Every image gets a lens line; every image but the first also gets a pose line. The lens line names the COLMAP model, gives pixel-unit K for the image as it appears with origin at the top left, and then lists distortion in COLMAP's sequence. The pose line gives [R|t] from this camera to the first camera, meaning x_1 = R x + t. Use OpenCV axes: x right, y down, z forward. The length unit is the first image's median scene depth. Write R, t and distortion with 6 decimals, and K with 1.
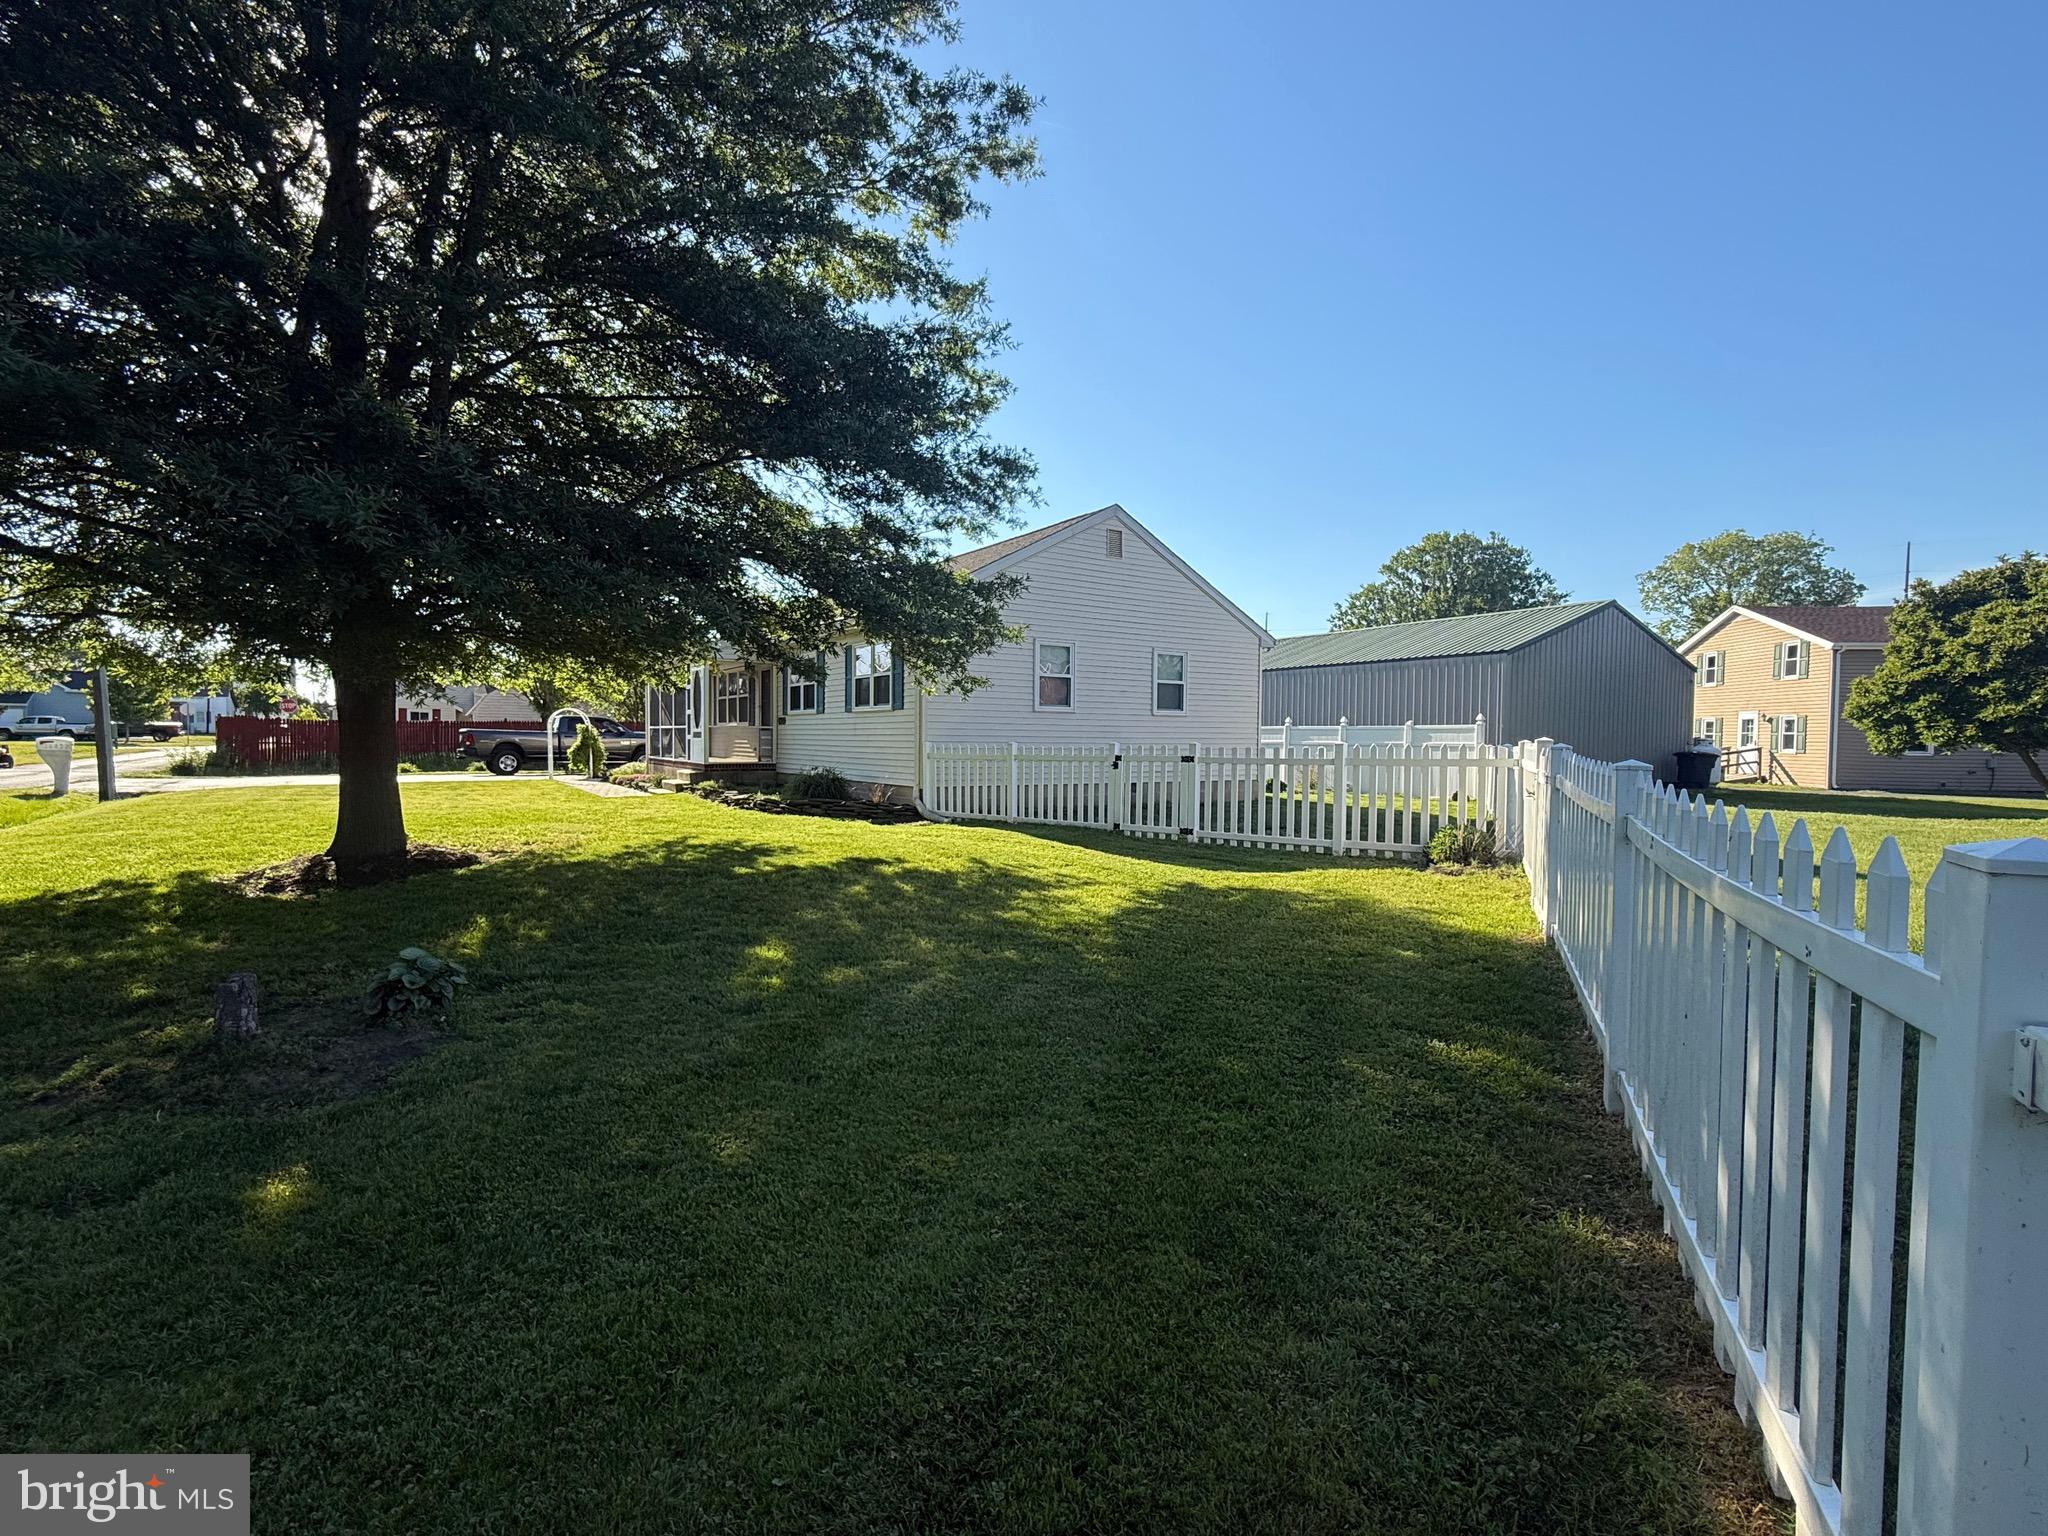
lens RADIAL K [[932.9, 0, 1020.8], [0, 932.9, 761.6], [0, 0, 1]] dist [0.001605, -0.000109]
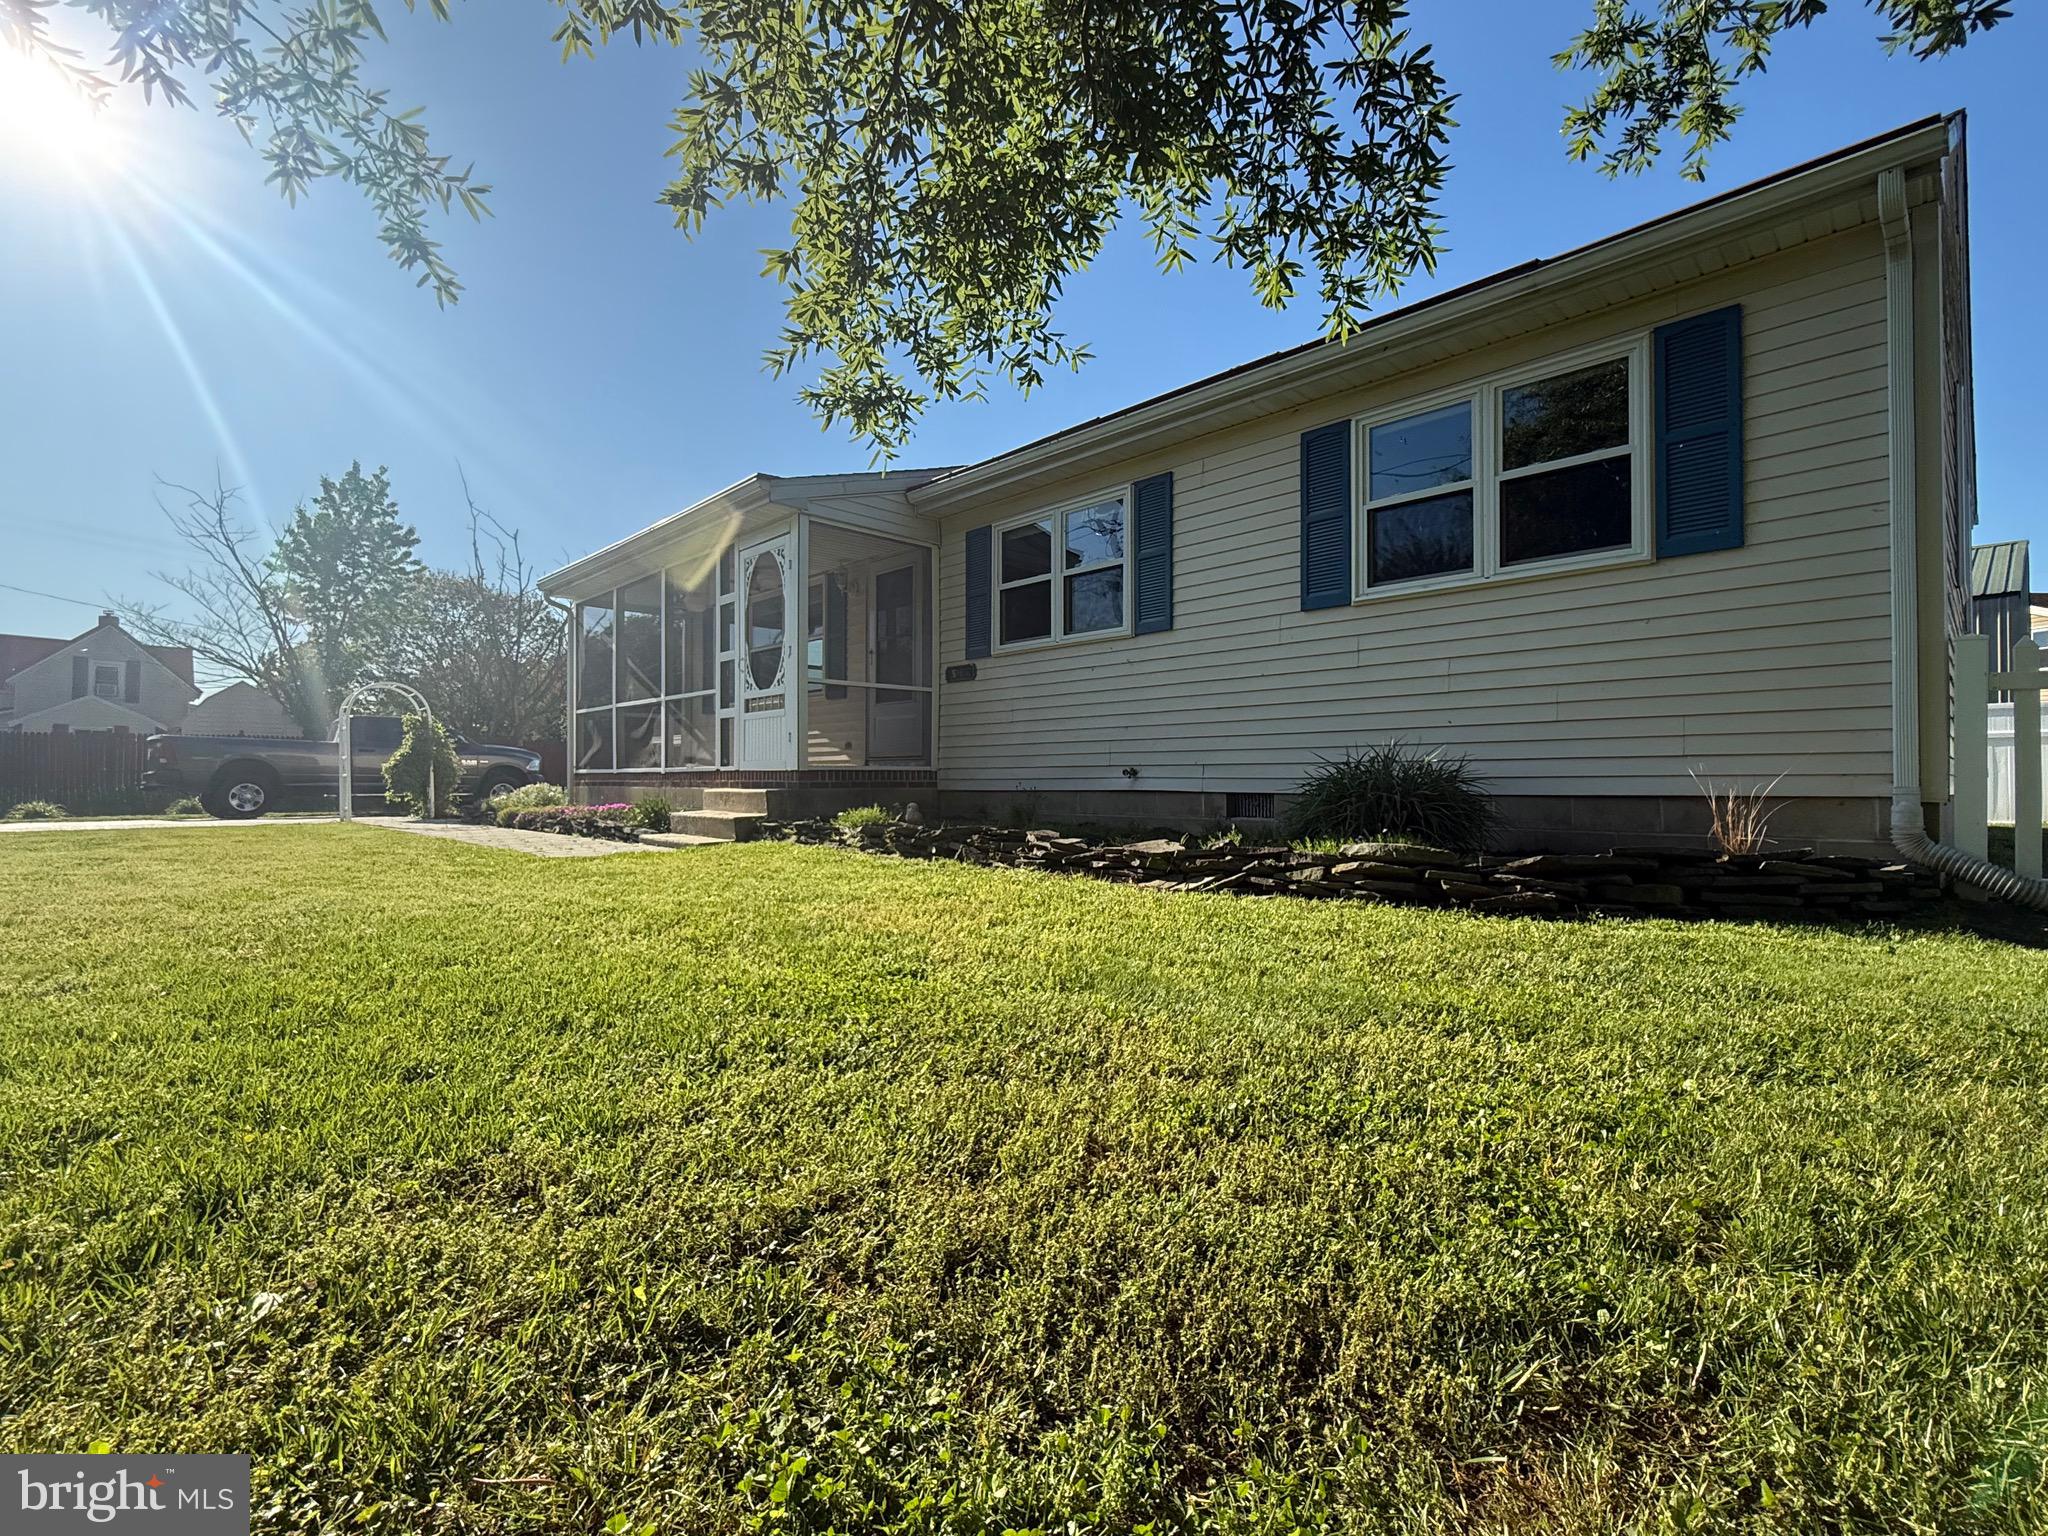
lens RADIAL K [[932.9, 0, 1032.1], [0, 932.9, 772.1], [0, 0, 1]] dist [0.001605, -0.000109]
pose [[0.981593, -0.003252, 0.190956, -0.307859], [0.011377, 0.999075, -0.041471, 0.020764], [-0.190644, 0.042881, 0.980722, 0.566277]]
